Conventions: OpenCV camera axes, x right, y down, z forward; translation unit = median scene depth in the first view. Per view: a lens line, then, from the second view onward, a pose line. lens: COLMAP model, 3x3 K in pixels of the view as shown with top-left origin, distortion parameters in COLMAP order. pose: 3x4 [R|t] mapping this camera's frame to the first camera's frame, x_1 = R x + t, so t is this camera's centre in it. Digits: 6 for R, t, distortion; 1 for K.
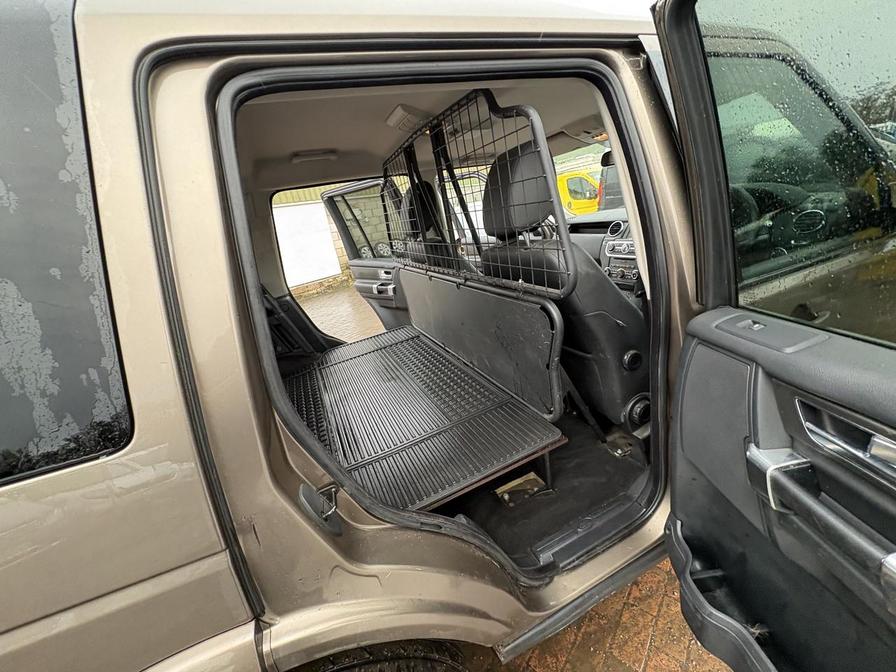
lens RADIAL K [[358.5, 0, 448.0], [0, 358.5, 336.0], [0, 0, 1]] dist [-0.000810, 0.000523]
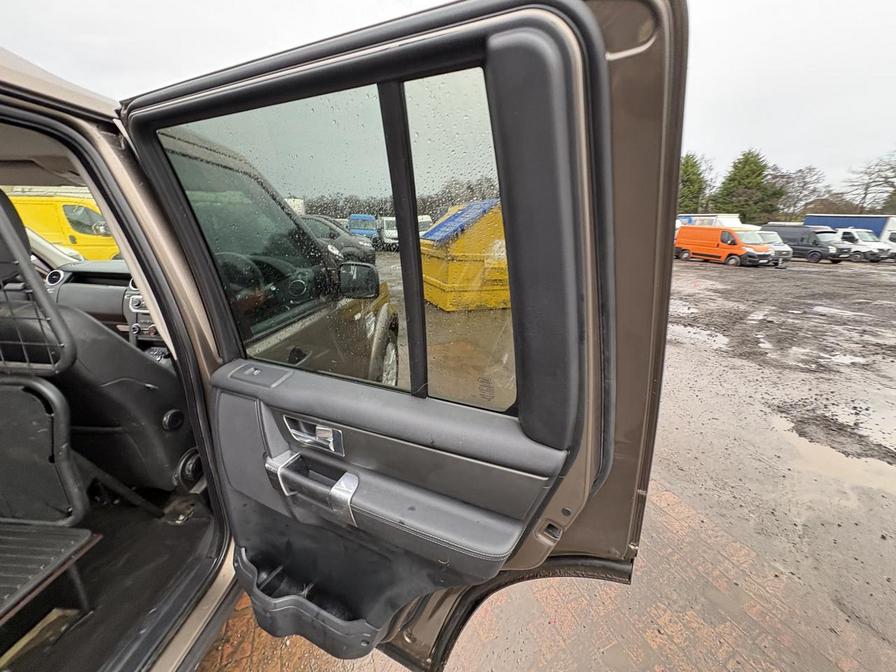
lens RADIAL K [[356.1, 0, 446.8], [0, 356.1, 336.3], [0, 0, 1]] dist [-0.000983, 0.000280]
pose [[0.442314, -0.079817, 0.893302, -0.020013], [0.195631, 0.980634, -0.009245, -0.004037], [-0.875264, 0.178847, 0.449363, -0.194287]]
